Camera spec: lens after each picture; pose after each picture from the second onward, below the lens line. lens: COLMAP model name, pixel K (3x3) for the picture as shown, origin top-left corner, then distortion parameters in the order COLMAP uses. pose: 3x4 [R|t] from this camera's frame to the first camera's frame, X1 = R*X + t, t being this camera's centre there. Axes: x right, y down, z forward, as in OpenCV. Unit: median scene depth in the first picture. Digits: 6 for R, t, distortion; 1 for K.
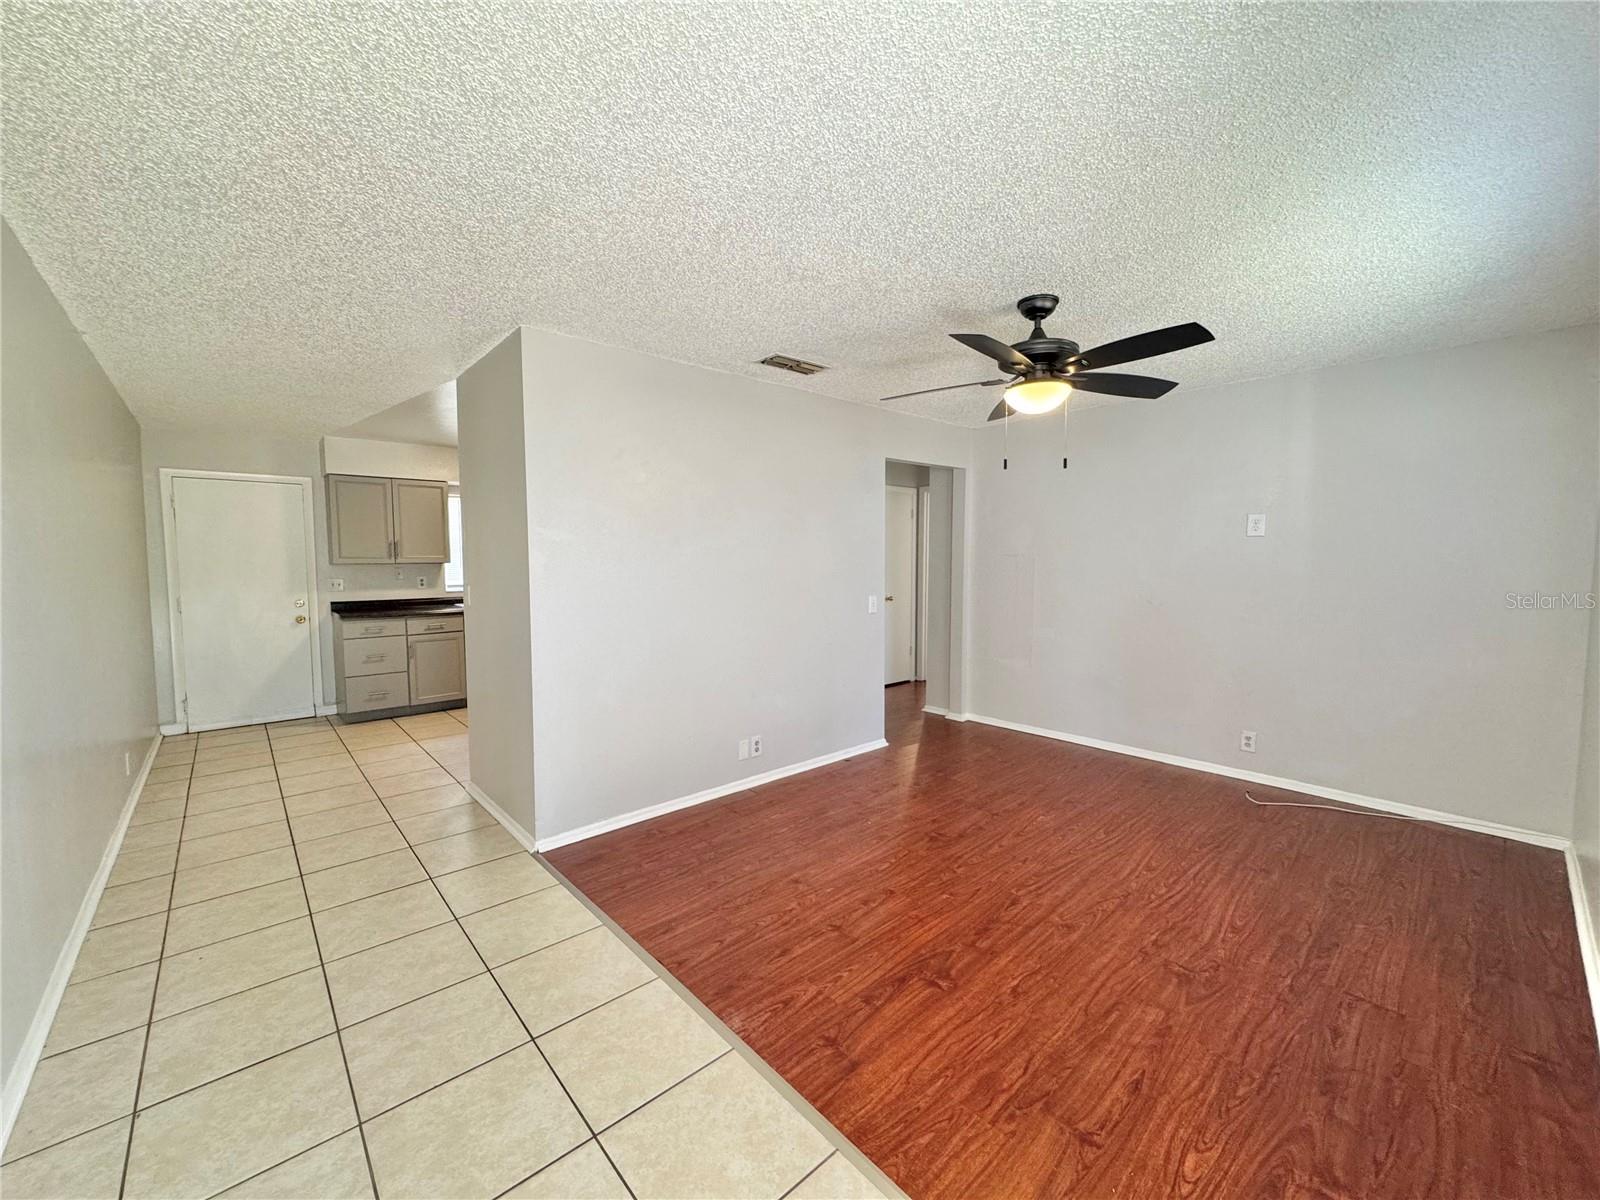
lens RADIAL K [[636.8, 0, 802.7], [0, 636.8, 599.2], [0, 0, 1]] dist [-0.002399, 0.000341]
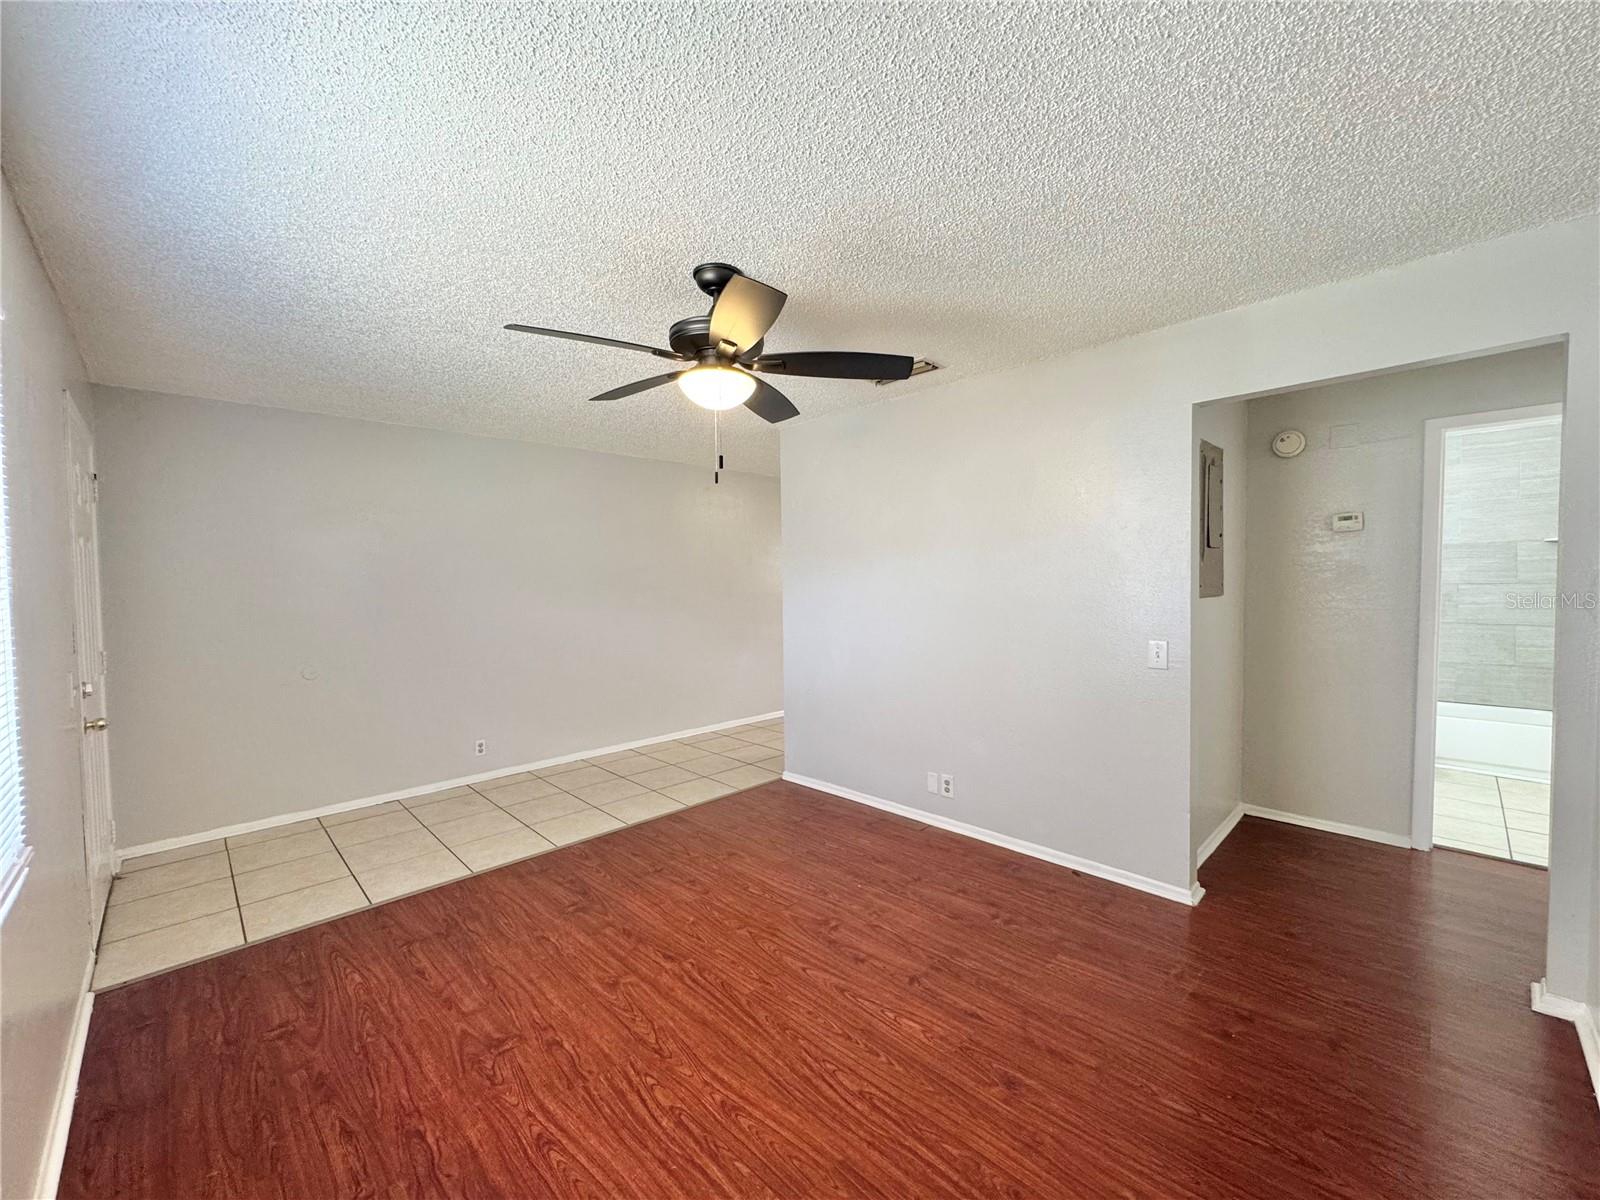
lens RADIAL K [[642.7, 0, 802.4], [0, 642.7, 610.5], [0, 0, 1]] dist [-0.001434, -0.000203]
pose [[0.040957, 0.052568, -0.997777, 1.167406], [-0.051583, 0.997395, 0.050430, -0.076399], [0.997828, 0.049403, 0.043562, 1.060570]]
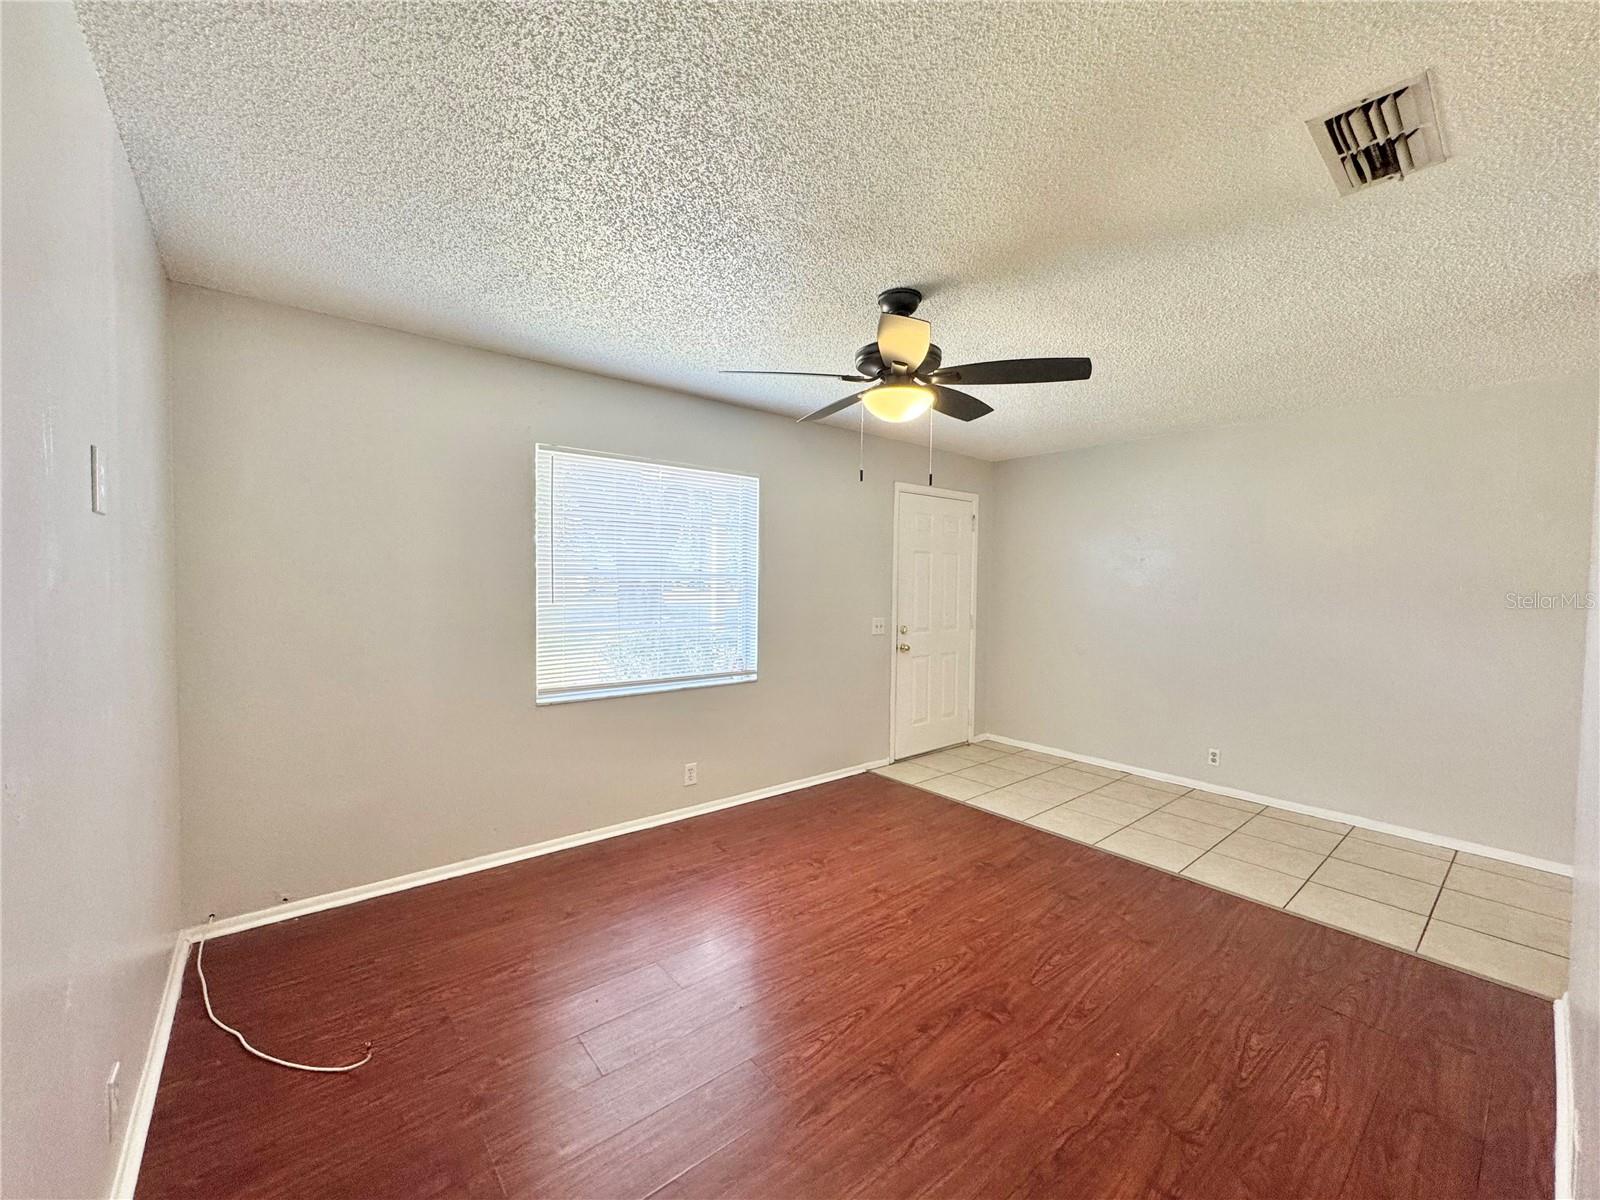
lens RADIAL K [[636.8, 0, 802.7], [0, 636.8, 599.2], [0, 0, 1]] dist [-0.002399, 0.000341]
pose [[-0.998948, -0.013321, 0.043872, 0.446981], [-0.008926, 0.995057, 0.098904, -0.127831], [-0.044973, 0.098408, -0.994129, 1.878463]]
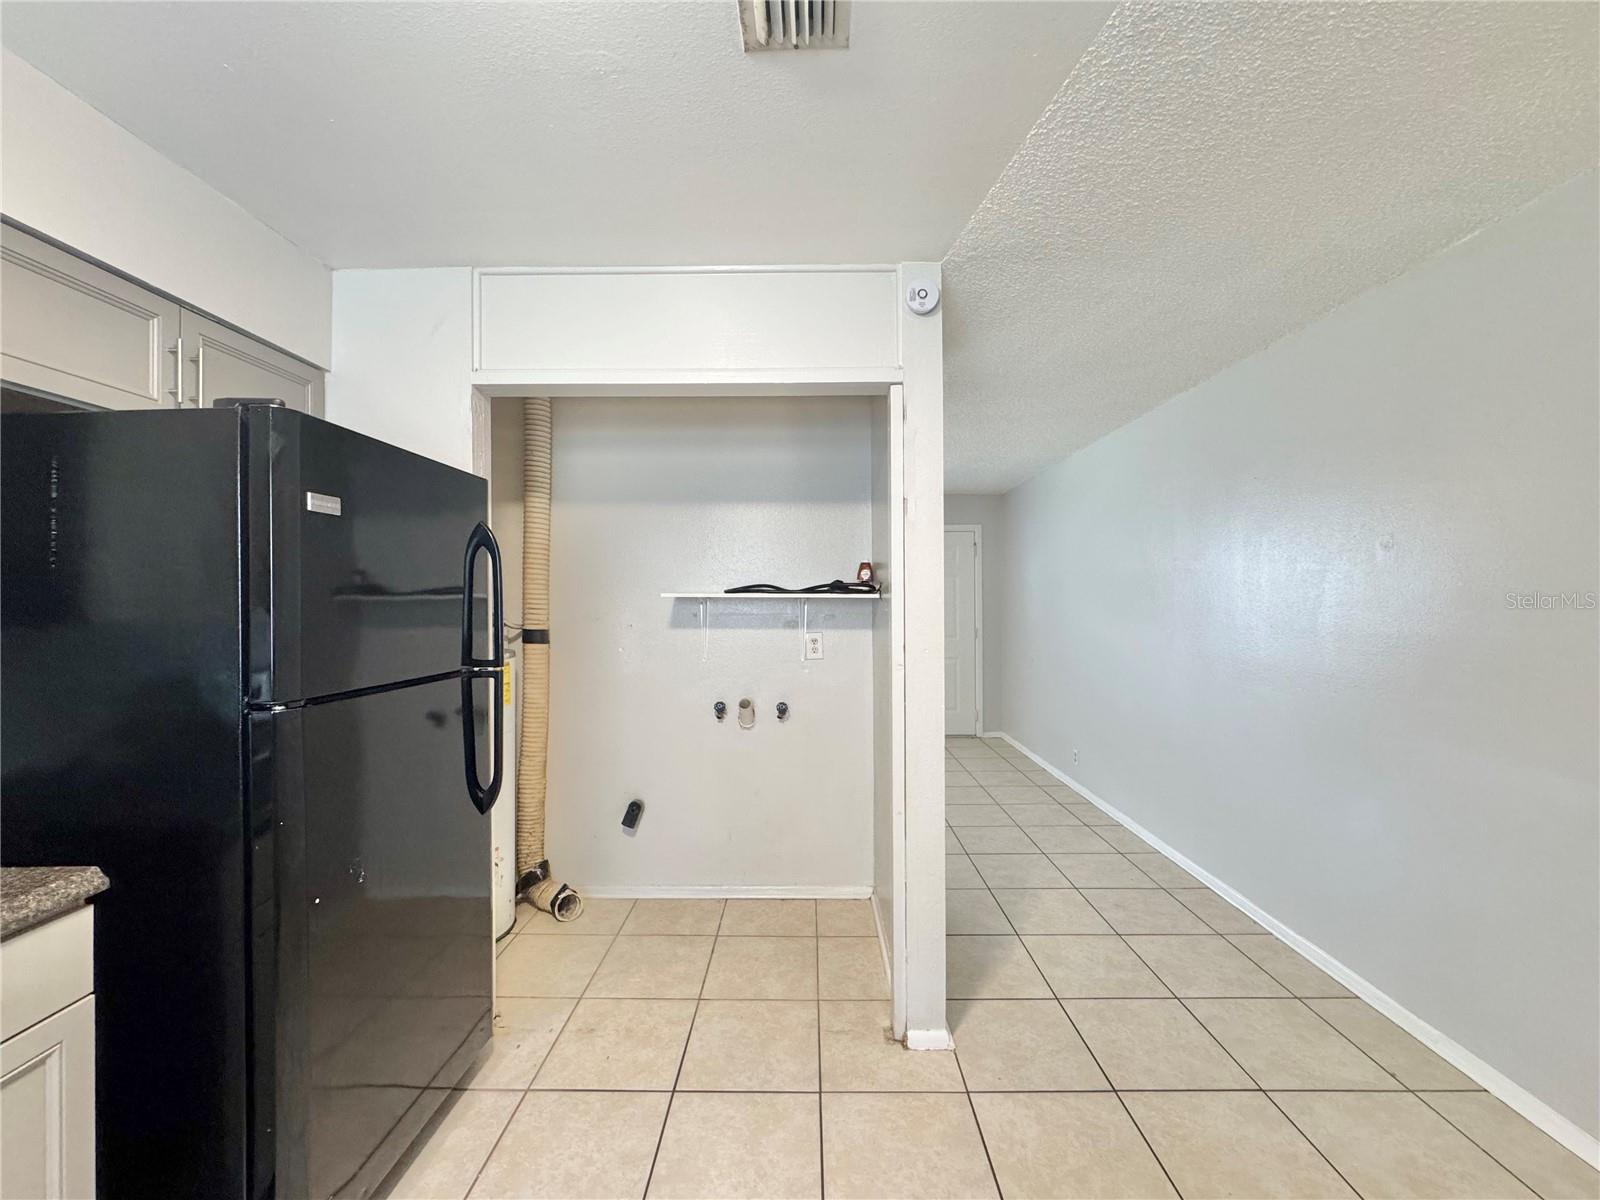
lens RADIAL K [[636.8, 0, 802.7], [0, 636.8, 599.2], [0, 0, 1]] dist [-0.002399, 0.000341]
pose [[-0.733626, 0.003556, 0.679544, -1.114607], [0.048133, 0.997747, 0.046742, -0.130297], [-0.677847, 0.066999, -0.732144, 2.023484]]
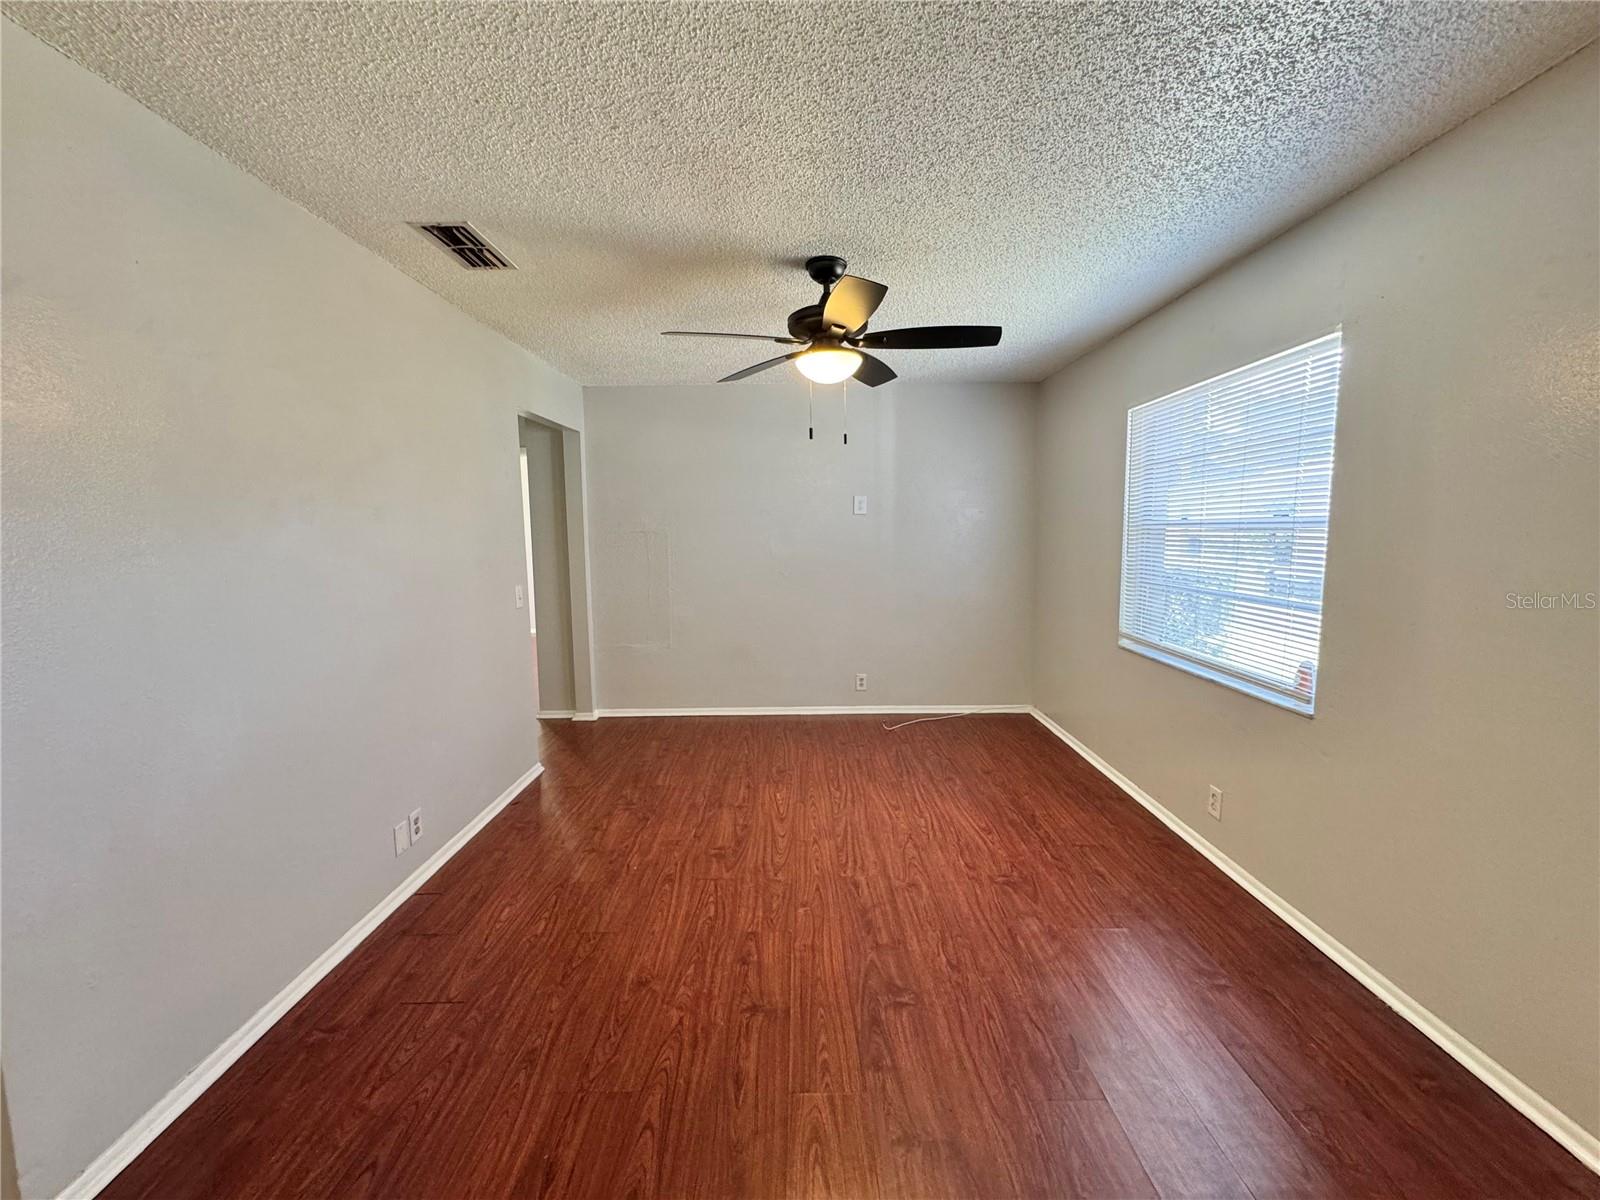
lens RADIAL K [[636.8, 0, 802.7], [0, 636.8, 599.2], [0, 0, 1]] dist [-0.002399, 0.000341]
pose [[0.667368, -0.085100, 0.739850, -0.388638], [0.057799, 0.996372, 0.062469, -0.028175], [-0.742482, 0.001073, 0.669865, 0.377182]]
